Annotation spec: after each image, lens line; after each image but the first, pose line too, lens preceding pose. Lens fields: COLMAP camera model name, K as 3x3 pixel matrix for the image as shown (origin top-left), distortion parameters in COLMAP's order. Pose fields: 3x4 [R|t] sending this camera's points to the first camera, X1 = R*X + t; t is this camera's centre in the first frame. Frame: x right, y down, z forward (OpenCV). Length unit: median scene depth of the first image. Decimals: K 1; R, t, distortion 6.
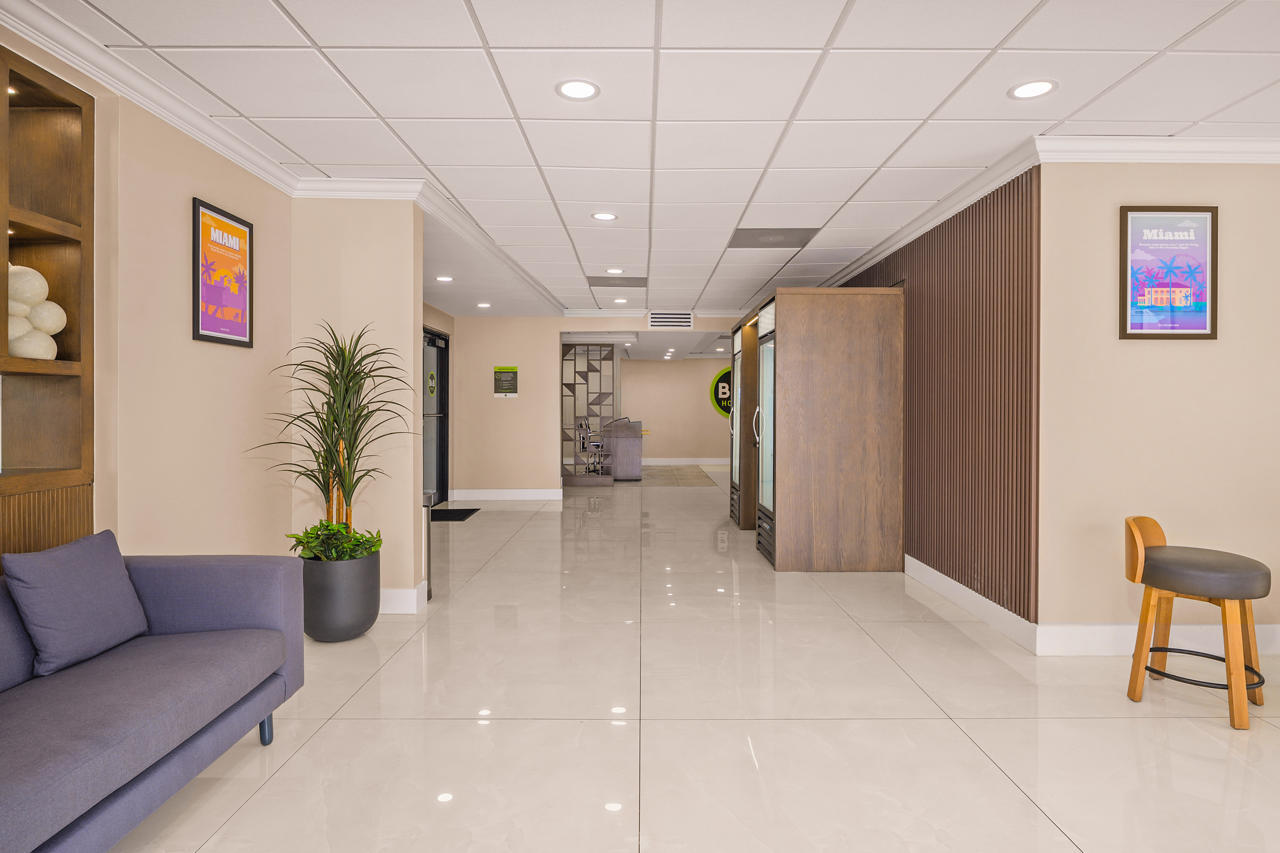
lens RADIAL K [[706.9, 0, 642.6], [0, 706.9, 416.2], [0, 0, 1]] dist [0.002986, -0.004992]
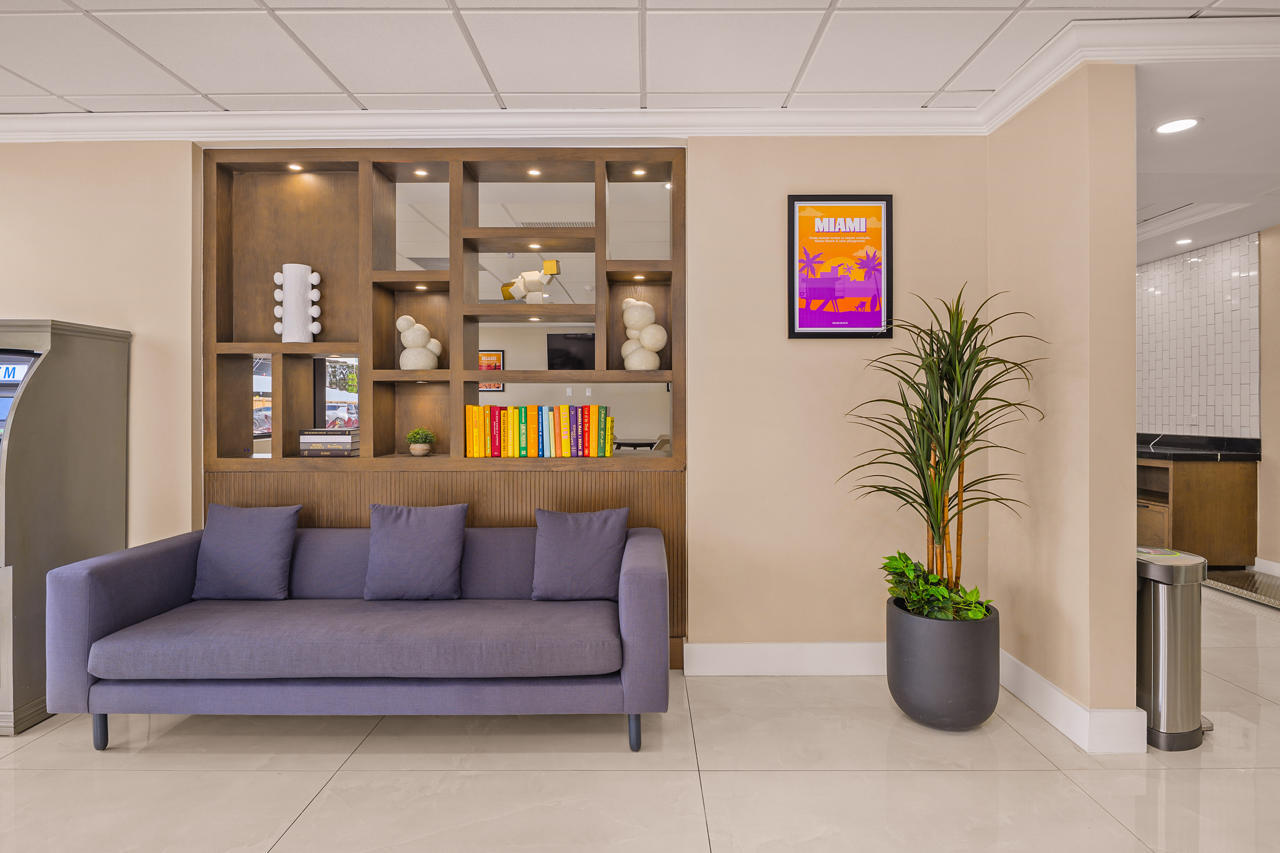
lens RADIAL K [[706.9, 0, 647.4], [0, 706.9, 417.8], [0, 0, 1]] dist [0.002986, -0.004992]
pose [[0.001501, -0.005701, -0.999983, 0.334296], [-0.013769, 0.999889, -0.005721, 0.010192], [0.999904, 0.013777, 0.001422, 0.760391]]
